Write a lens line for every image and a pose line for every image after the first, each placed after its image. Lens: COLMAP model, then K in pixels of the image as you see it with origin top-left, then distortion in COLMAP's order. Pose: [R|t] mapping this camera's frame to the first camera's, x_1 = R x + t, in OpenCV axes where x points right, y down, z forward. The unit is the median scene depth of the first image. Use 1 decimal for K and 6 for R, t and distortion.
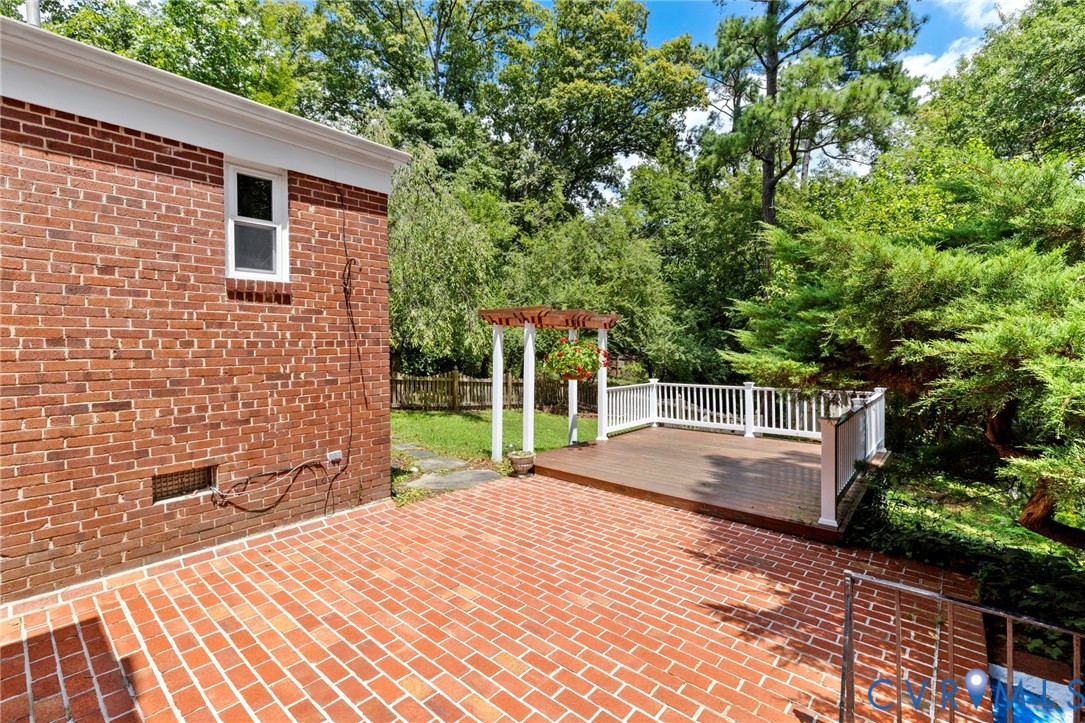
lens RADIAL K [[481.0, 0, 537.3], [0, 481.0, 346.2], [0, 0, 1]] dist [-0.012085, 0.000203]
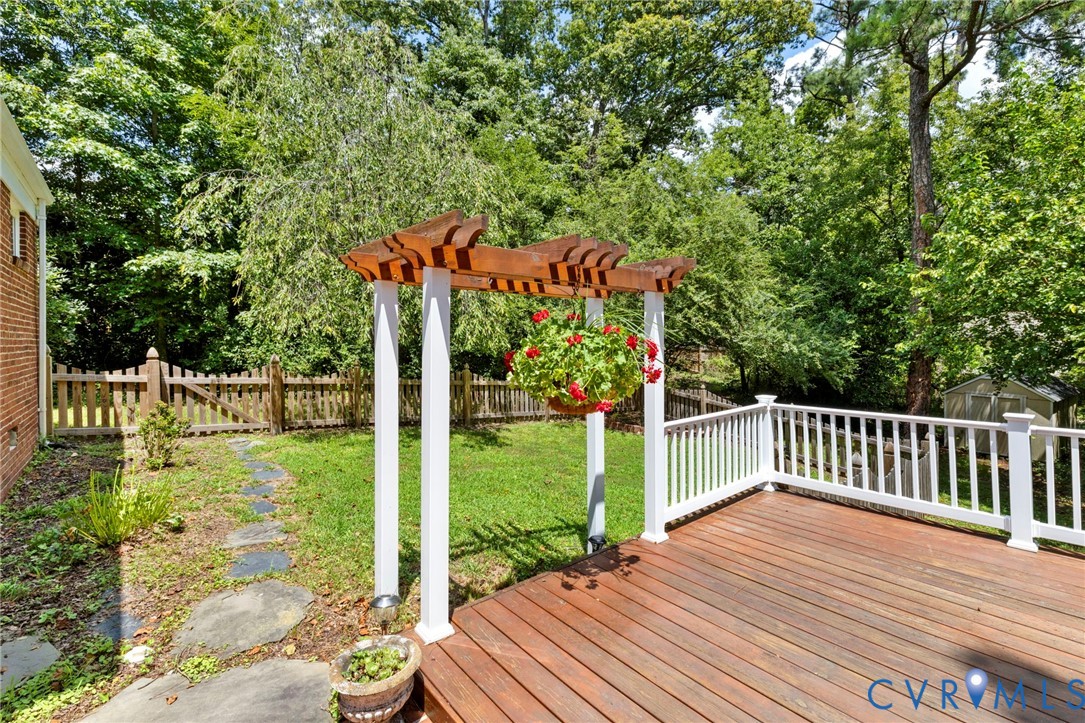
lens RADIAL K [[481.0, 0, 537.3], [0, 481.0, 346.2], [0, 0, 1]] dist [-0.012085, 0.000203]
pose [[0.986617, -0.008579, -0.162827, 0.042827], [0.011519, 0.999787, 0.017121, 0.002136], [0.162645, -0.018768, 0.986506, 0.228838]]
